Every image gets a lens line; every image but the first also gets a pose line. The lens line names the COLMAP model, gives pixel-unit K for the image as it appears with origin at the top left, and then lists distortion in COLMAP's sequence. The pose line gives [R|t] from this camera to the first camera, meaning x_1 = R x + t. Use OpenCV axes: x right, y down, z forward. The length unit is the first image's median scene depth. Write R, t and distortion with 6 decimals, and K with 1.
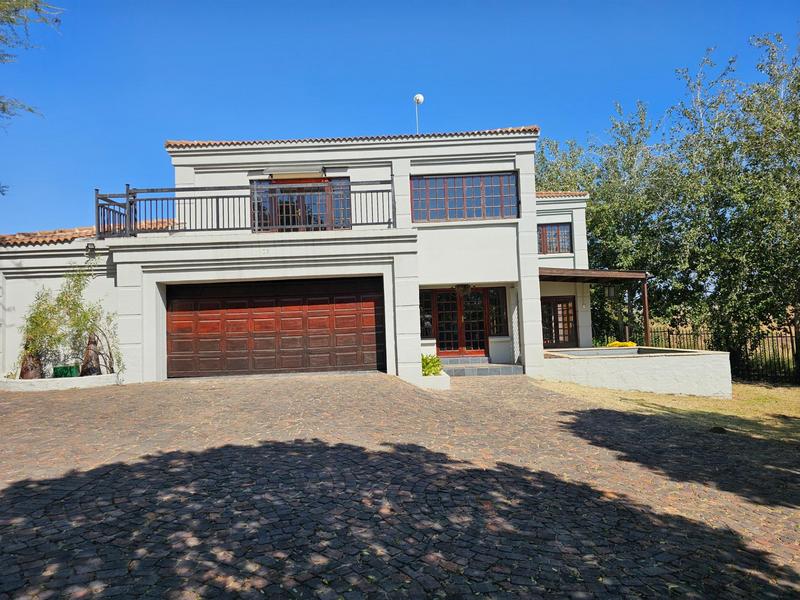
lens RADIAL K [[536.5, 0, 398.8], [0, 536.5, 301.1], [0, 0, 1]] dist [0.010269, 0.002419]
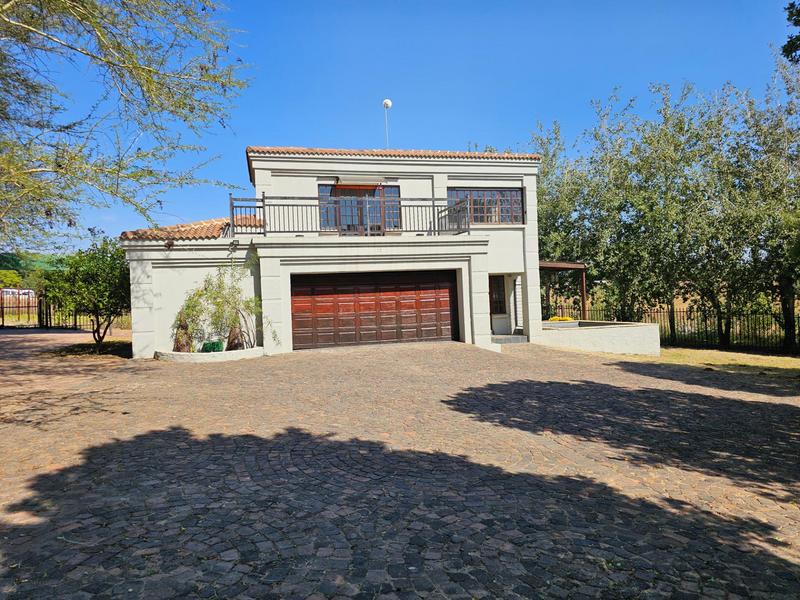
lens RADIAL K [[536.5, 0, 401.2], [0, 536.5, 299.3], [0, 0, 1]] dist [0.010269, 0.002419]
pose [[0.966882, -0.001505, 0.255219, -0.427144], [-0.008748, 0.999200, 0.039034, -0.020574], [-0.255073, -0.039974, 0.966095, -0.213570]]
